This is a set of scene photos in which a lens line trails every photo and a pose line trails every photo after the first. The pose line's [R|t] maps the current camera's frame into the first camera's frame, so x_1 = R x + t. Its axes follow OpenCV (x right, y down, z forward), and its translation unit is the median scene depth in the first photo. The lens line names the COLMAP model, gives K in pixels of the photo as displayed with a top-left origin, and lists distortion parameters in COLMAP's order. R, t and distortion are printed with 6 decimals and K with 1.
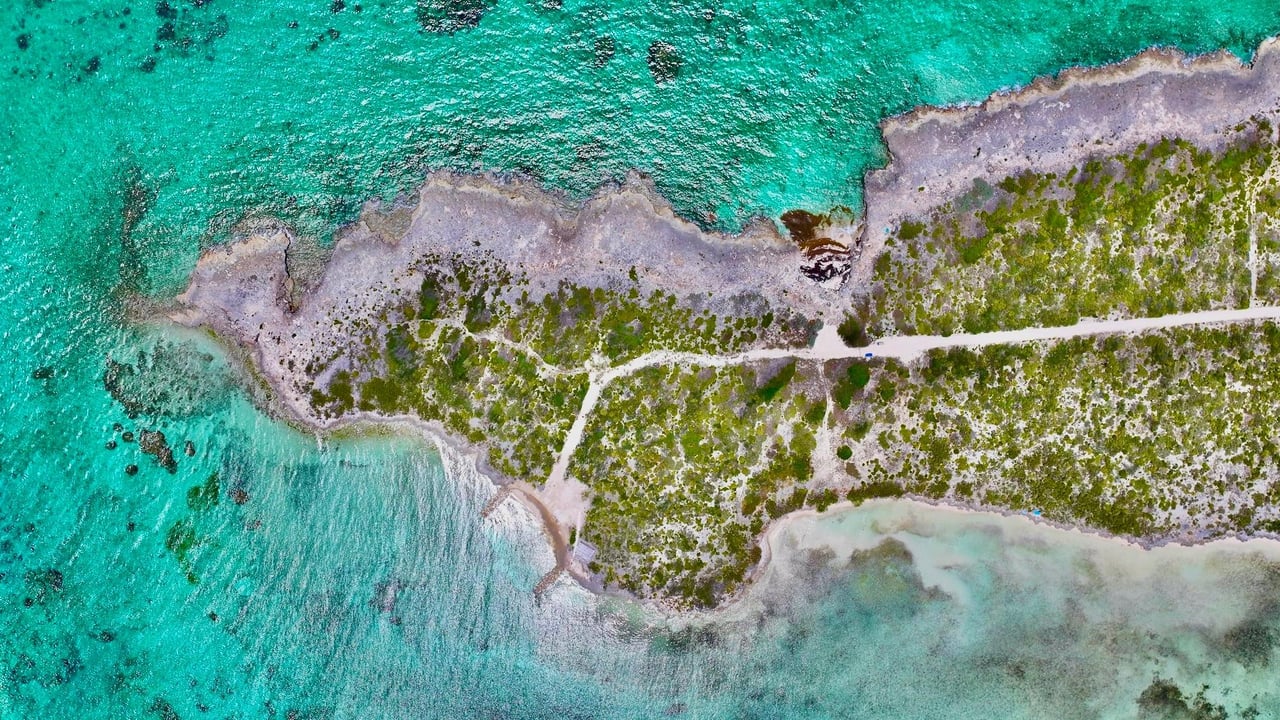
lens RADIAL K [[900.8, 0, 636.3], [0, 900.8, 352.4], [0, 0, 1]] dist [0.006354, -0.004481]
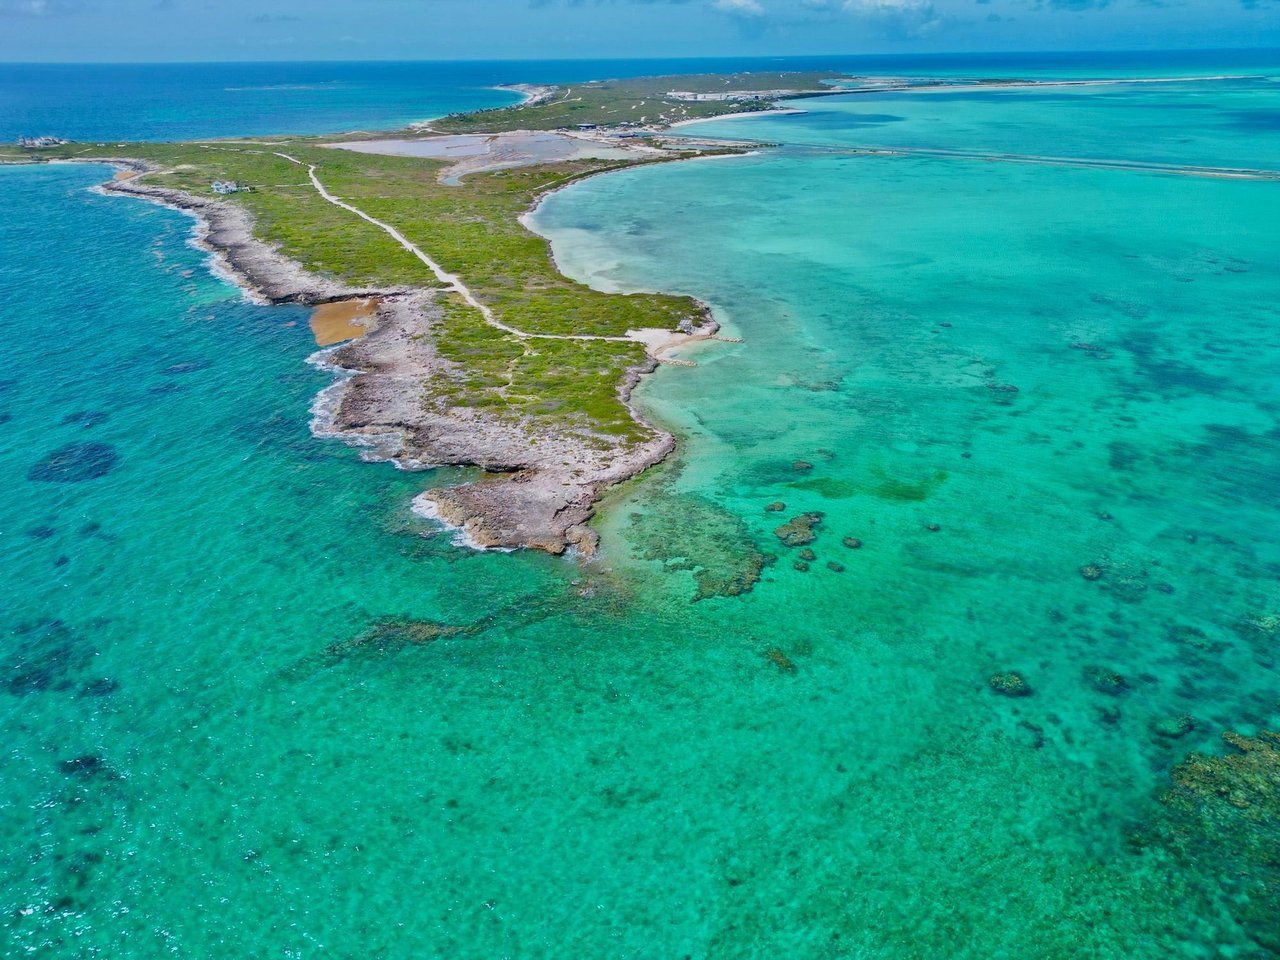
lens RADIAL K [[898.2, 0, 643.7], [0, 898.2, 482.7], [0, 0, 1]] dist [0.056819, -0.053075]
pose [[-0.342073, -0.398368, 0.851052, -1.023801], [0.939573, -0.158222, 0.303591, -0.181893], [0.013715, 0.903476, 0.428419, 0.708845]]
